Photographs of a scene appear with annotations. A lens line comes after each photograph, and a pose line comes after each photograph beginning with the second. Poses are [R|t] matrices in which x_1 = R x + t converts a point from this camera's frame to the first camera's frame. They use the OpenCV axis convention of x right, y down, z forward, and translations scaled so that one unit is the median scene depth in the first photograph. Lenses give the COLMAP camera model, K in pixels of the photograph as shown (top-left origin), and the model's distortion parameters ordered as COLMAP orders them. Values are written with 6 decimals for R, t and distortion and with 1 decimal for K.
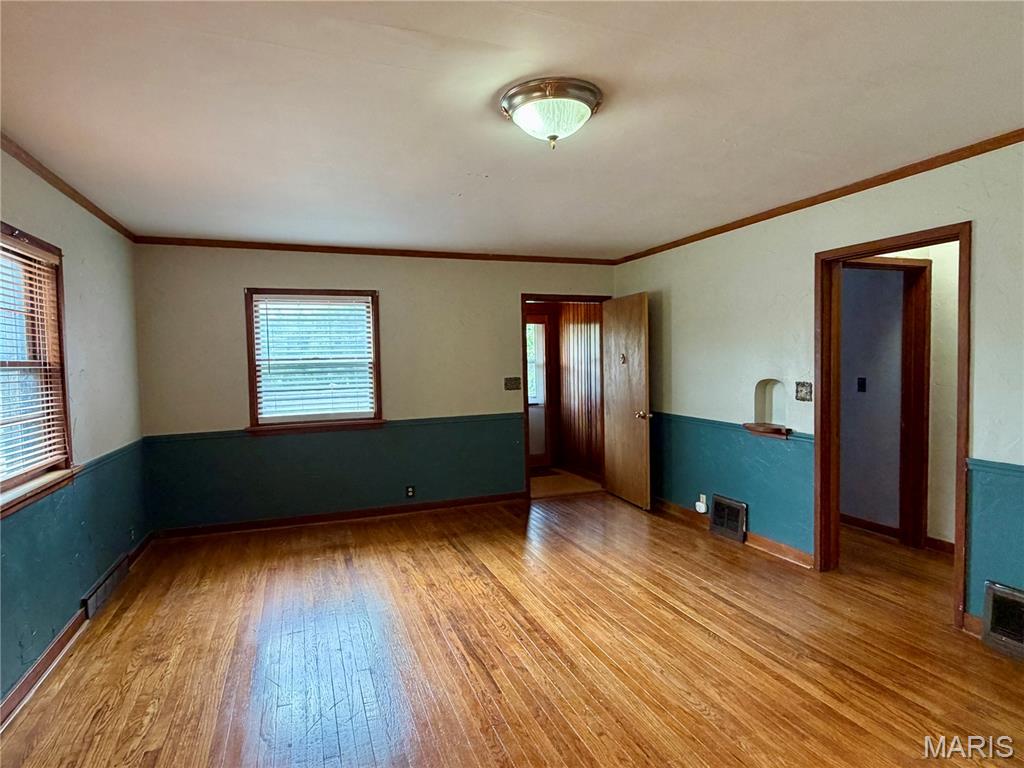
lens RADIAL K [[583.0, 0, 507.2], [0, 583.0, 383.5], [0, 0, 1]] dist [0.001636, 0.000035]
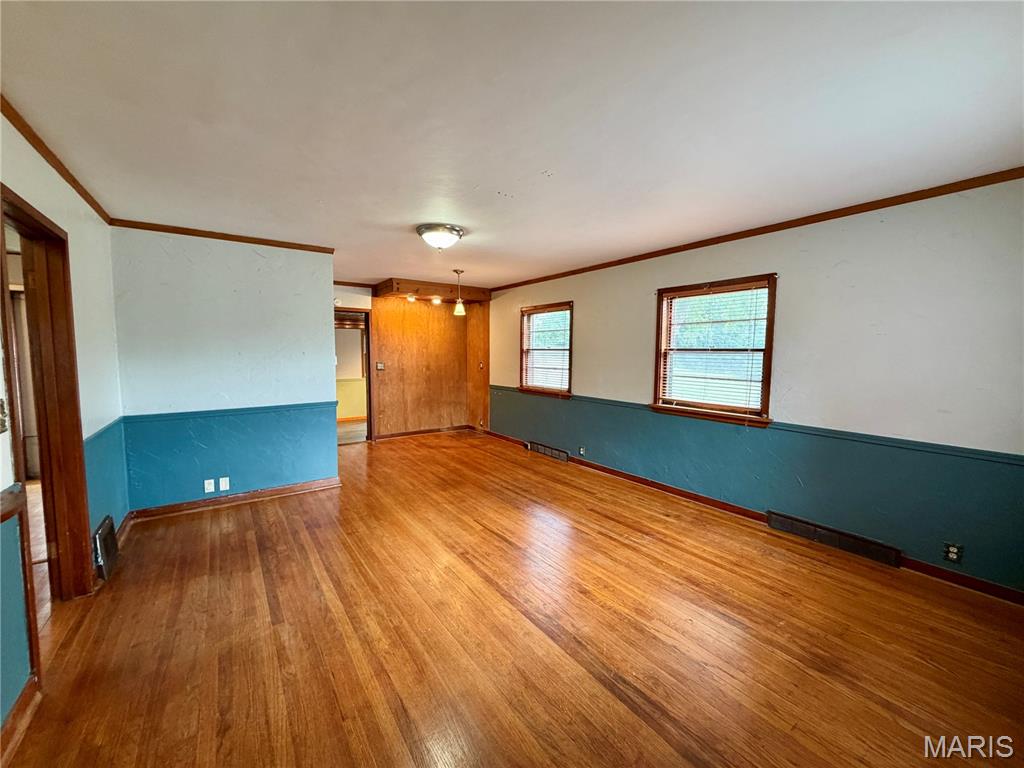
lens RADIAL K [[413.7, 0, 509.2], [0, 413.7, 383.6], [0, 0, 1]] dist [0.001123, 0.000767]
pose [[-0.967420, 0.034723, -0.250783, 0.161765], [0.002883, 0.991997, 0.126231, -0.080731], [0.253159, 0.121396, -0.959778, 1.799900]]
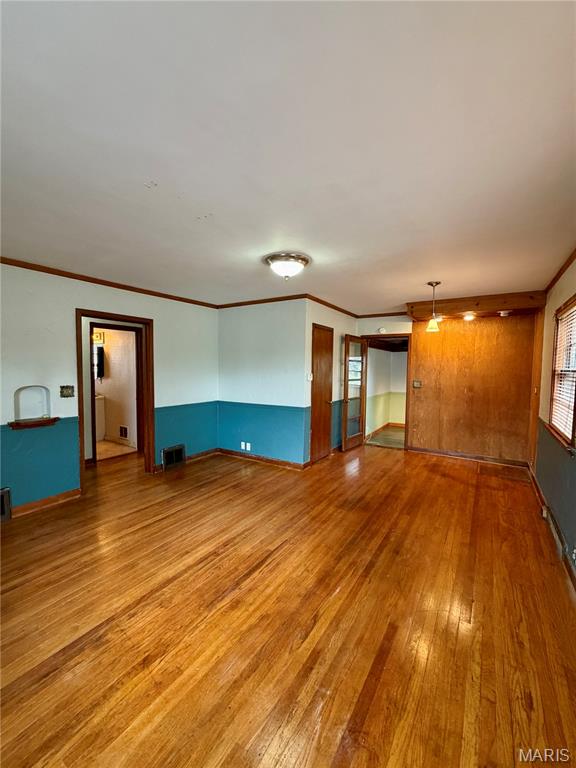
lens RADIAL K [[310.3, 0, 289.8], [0, 310.3, 385.3], [0, 0, 1]] dist [0.001123, 0.000767]
pose [[-0.606873, -0.037079, 0.793934, -0.646617], [0.035853, 0.996617, 0.073950, -0.053219], [-0.793990, 0.073343, -0.603490, 1.231197]]
